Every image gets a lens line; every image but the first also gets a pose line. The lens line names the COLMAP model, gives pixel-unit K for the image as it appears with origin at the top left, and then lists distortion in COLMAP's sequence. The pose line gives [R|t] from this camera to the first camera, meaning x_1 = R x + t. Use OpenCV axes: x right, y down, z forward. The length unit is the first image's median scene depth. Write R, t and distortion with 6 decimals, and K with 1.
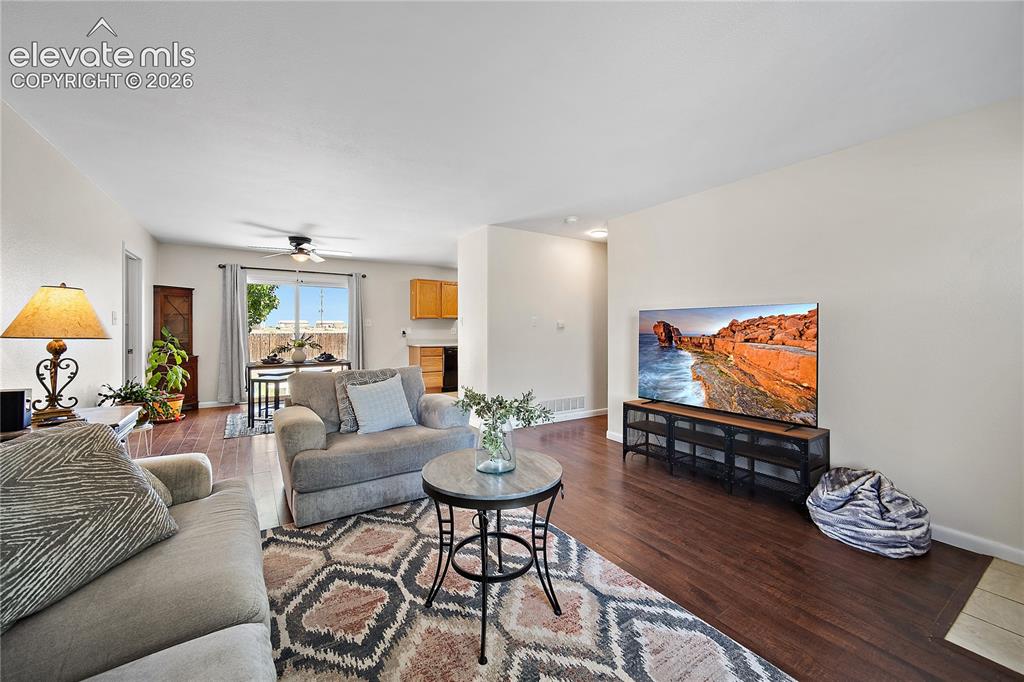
lens RADIAL K [[408.4, 0, 507.8], [0, 408.4, 329.2], [0, 0, 1]] dist [-0.004786, -0.001235]
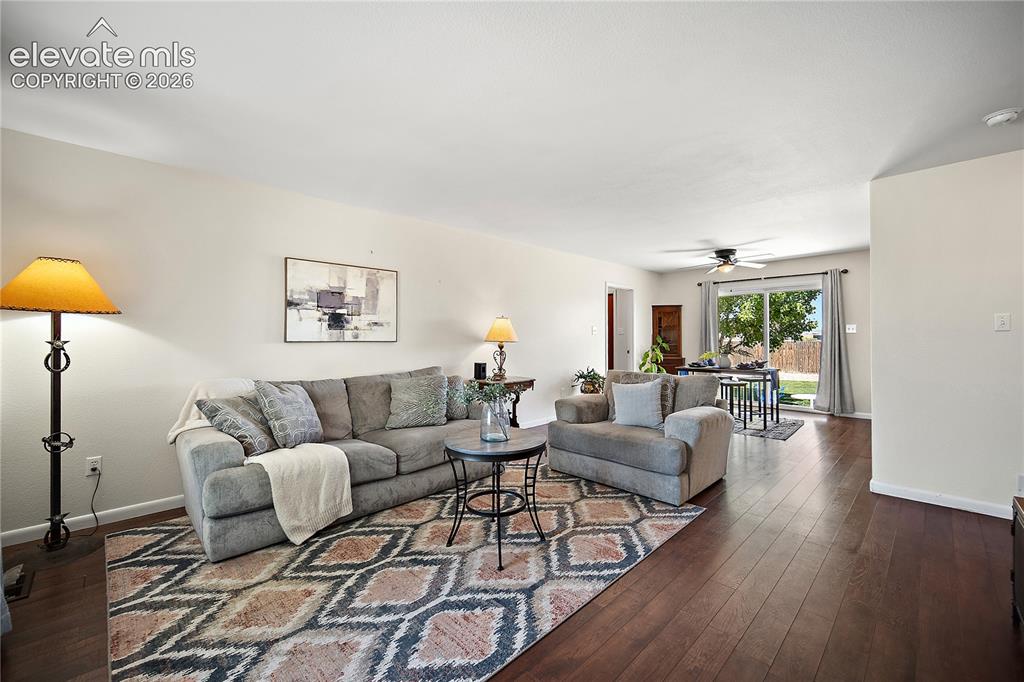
lens RADIAL K [[408.4, 0, 513.9], [0, 408.4, 334.7], [0, 0, 1]] dist [-0.004786, -0.001235]
pose [[0.213879, -0.003295, -0.976855, 1.055386], [0.000241, 0.999994, -0.003320, -0.006463], [0.976860, 0.000474, 0.213879, 0.611195]]
